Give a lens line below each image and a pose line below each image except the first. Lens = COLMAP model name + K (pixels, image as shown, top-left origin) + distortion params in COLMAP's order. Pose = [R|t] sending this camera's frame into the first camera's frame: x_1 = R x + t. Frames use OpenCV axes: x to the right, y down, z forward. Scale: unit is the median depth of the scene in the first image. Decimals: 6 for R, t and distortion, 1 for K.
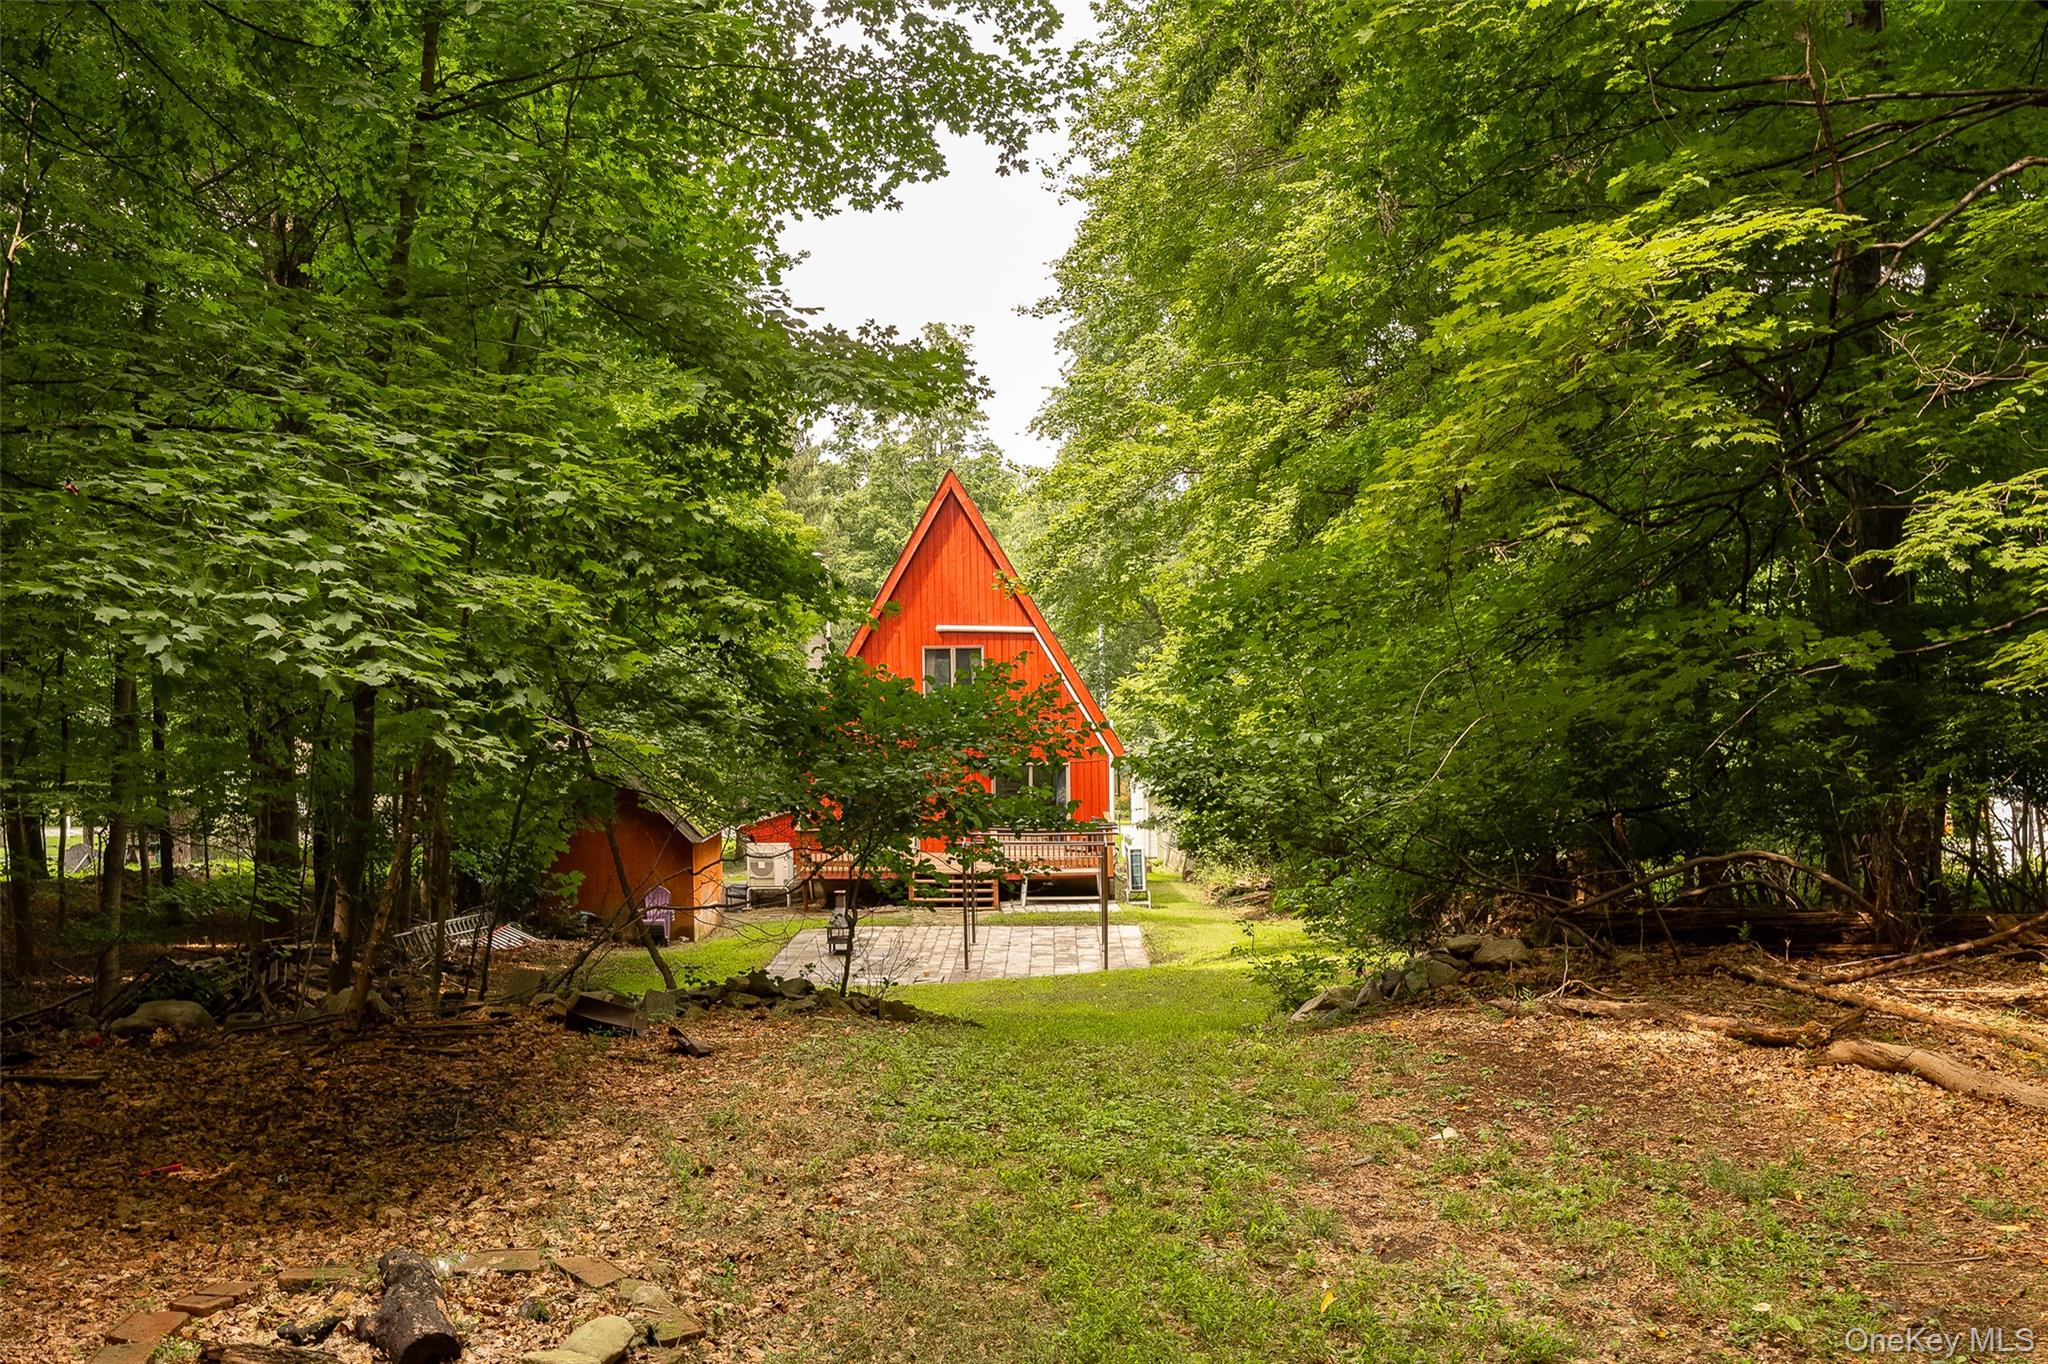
lens RADIAL K [[2049.6, 0, 1027.1], [0, 2049.6, 679.7], [0, 0, 1]] dist [-0.008826, 0.000000]
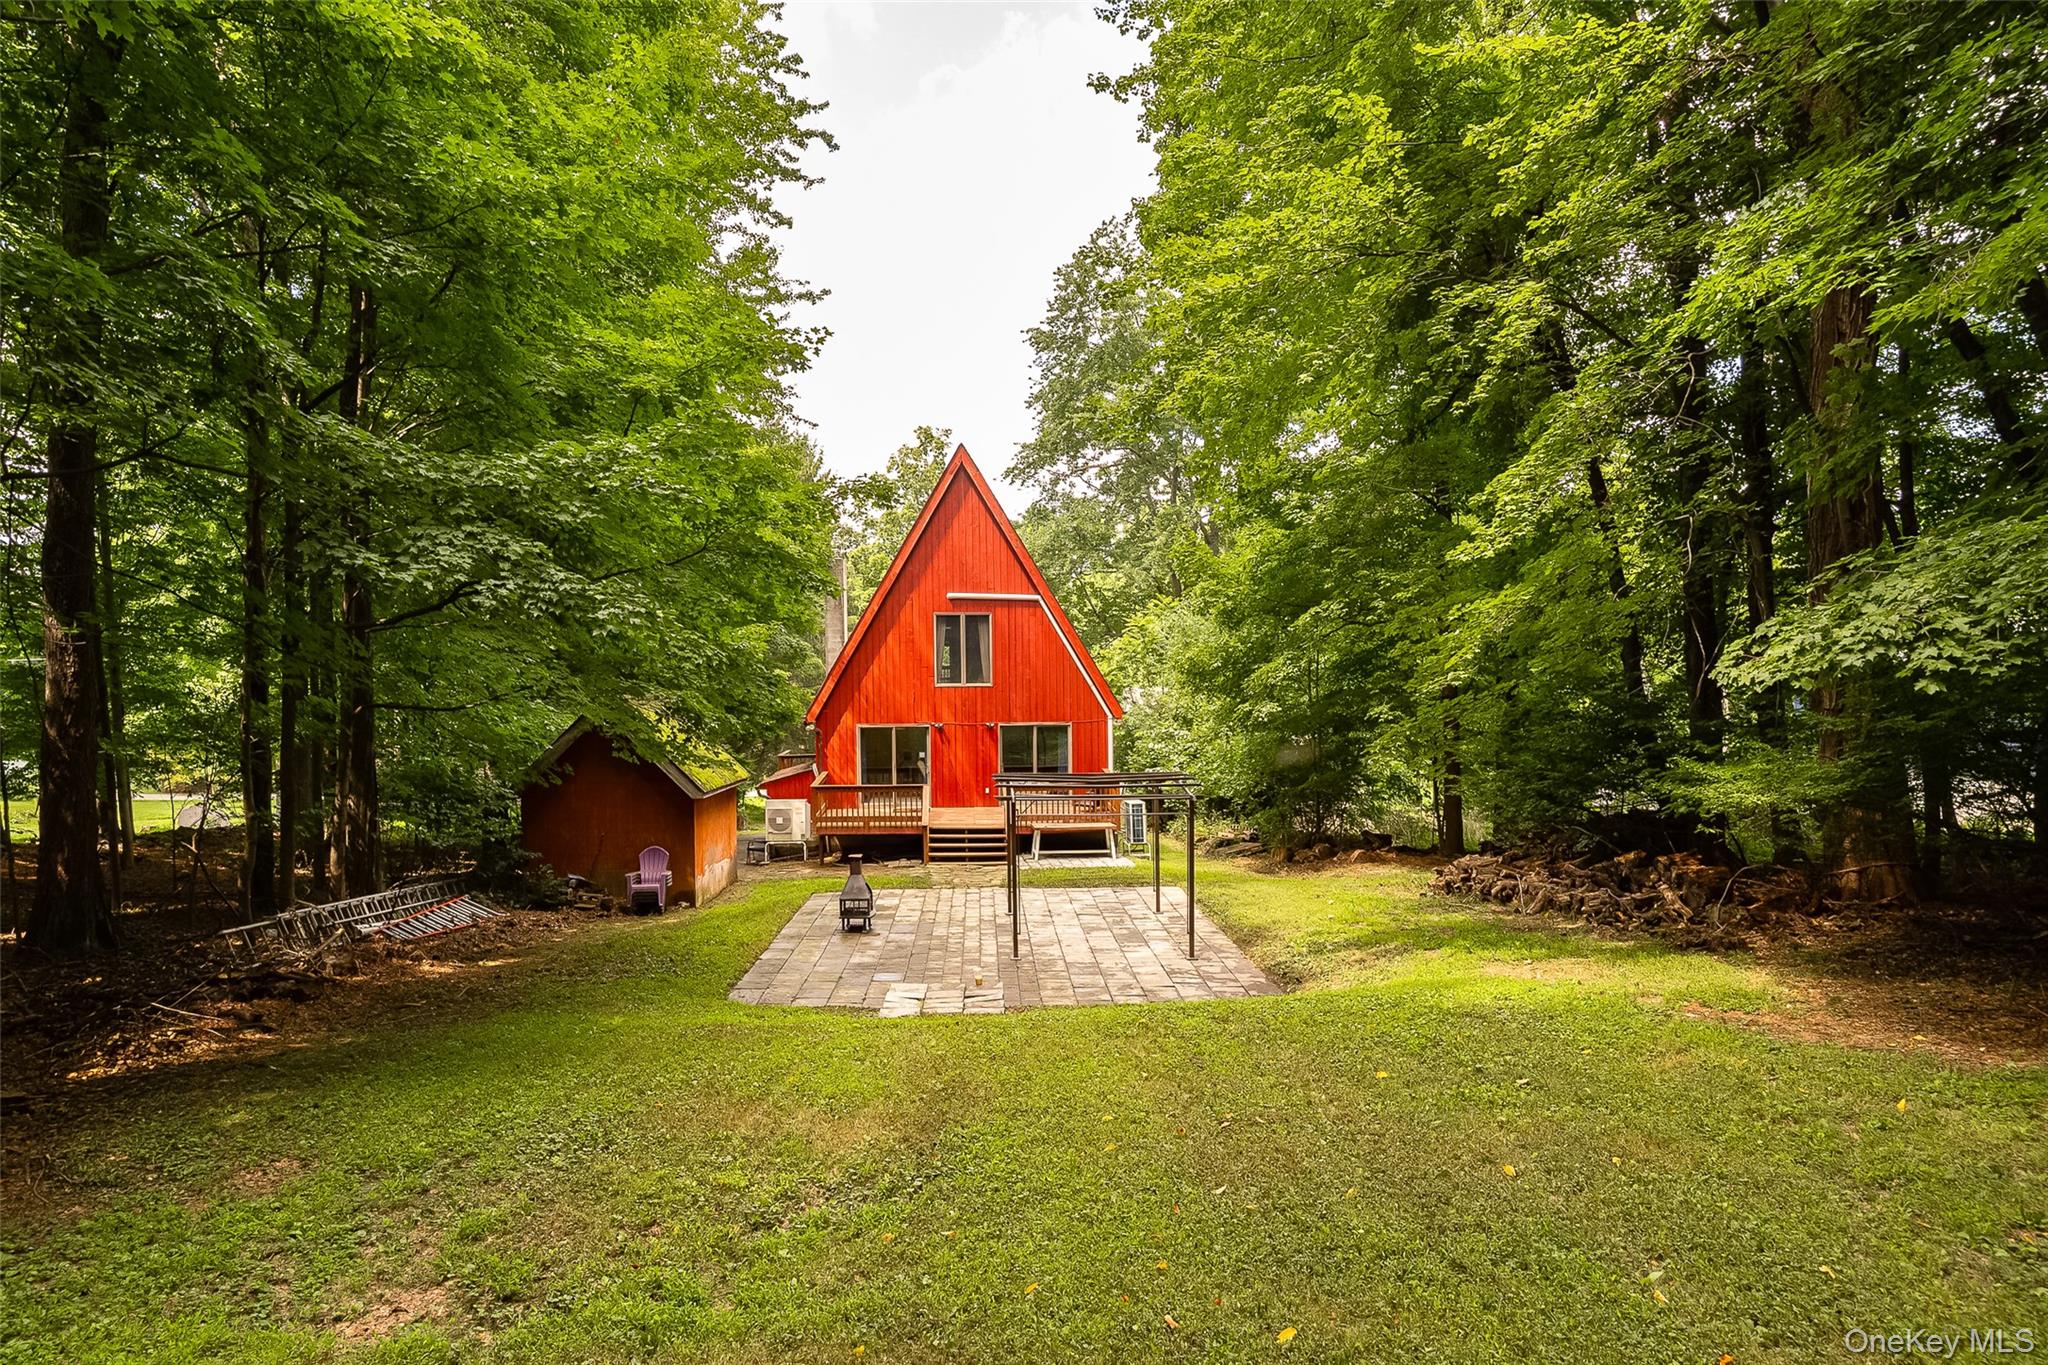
lens RADIAL K [[1215.9, 0, 1017.2], [0, 1215.9, 688.4], [0, 0, 1]] dist [-0.000210, -0.000193]
pose [[0.999159, 0.001099, 0.040988, -0.035853], [-0.000626, 0.999933, -0.011550, 0.031897], [-0.040998, 0.011514, 0.999093, 0.393131]]
